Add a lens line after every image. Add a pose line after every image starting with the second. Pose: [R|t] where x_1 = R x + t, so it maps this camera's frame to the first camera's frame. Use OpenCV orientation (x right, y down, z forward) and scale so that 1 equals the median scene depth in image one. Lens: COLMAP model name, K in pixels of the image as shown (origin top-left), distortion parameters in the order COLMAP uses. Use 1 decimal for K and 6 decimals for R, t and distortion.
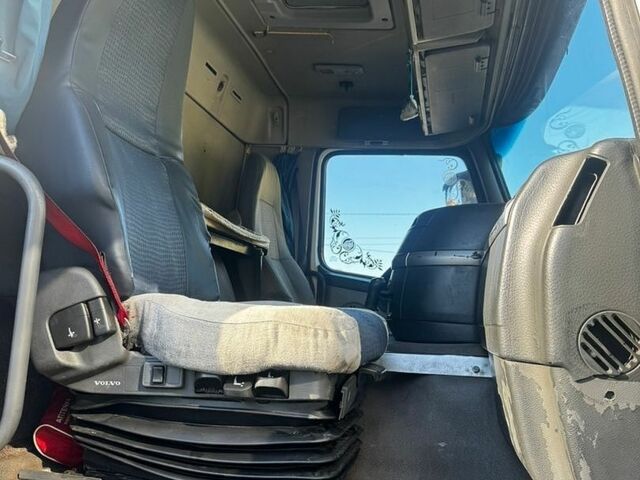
lens RADIAL K [[600.2, 0, 316.4], [0, 600.2, 238.3], [0, 0, 1]] dist [0.218100, -0.510490]
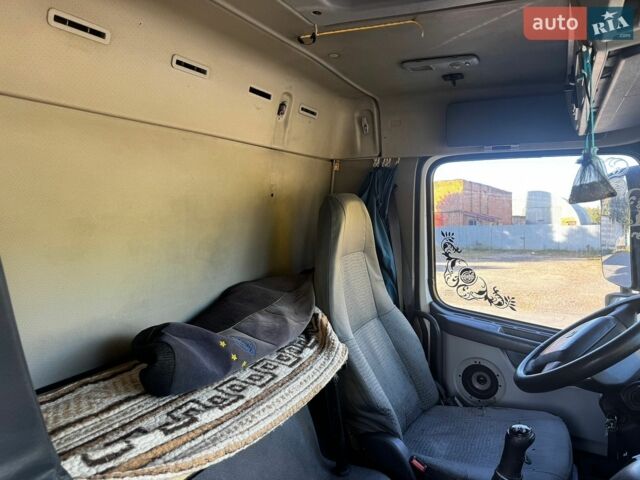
lens RADIAL K [[454.4, 0, 322.3], [0, 454.4, 242.2], [0, 0, 1]] dist [0.126430, -0.169227]
pose [[0.963698, -0.057431, -0.260745, 0.029199], [0.105530, 0.979003, 0.174401, -0.160971], [0.245254, -0.195586, 0.949524, 0.384210]]
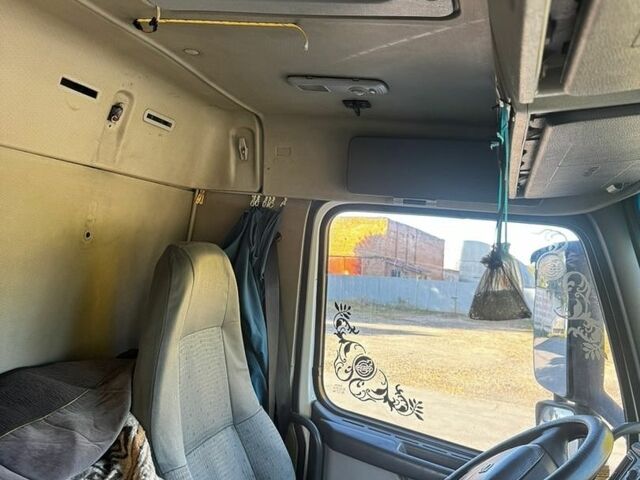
lens RADIAL K [[600.2, 0, 316.4], [0, 600.2, 238.3], [0, 0, 1]] dist [0.218100, -0.510490]
pose [[0.996792, 0.011961, -0.079136, 0.052111], [-0.003631, 0.994510, 0.104577, -0.176104], [0.079952, -0.103955, 0.991363, 0.427554]]
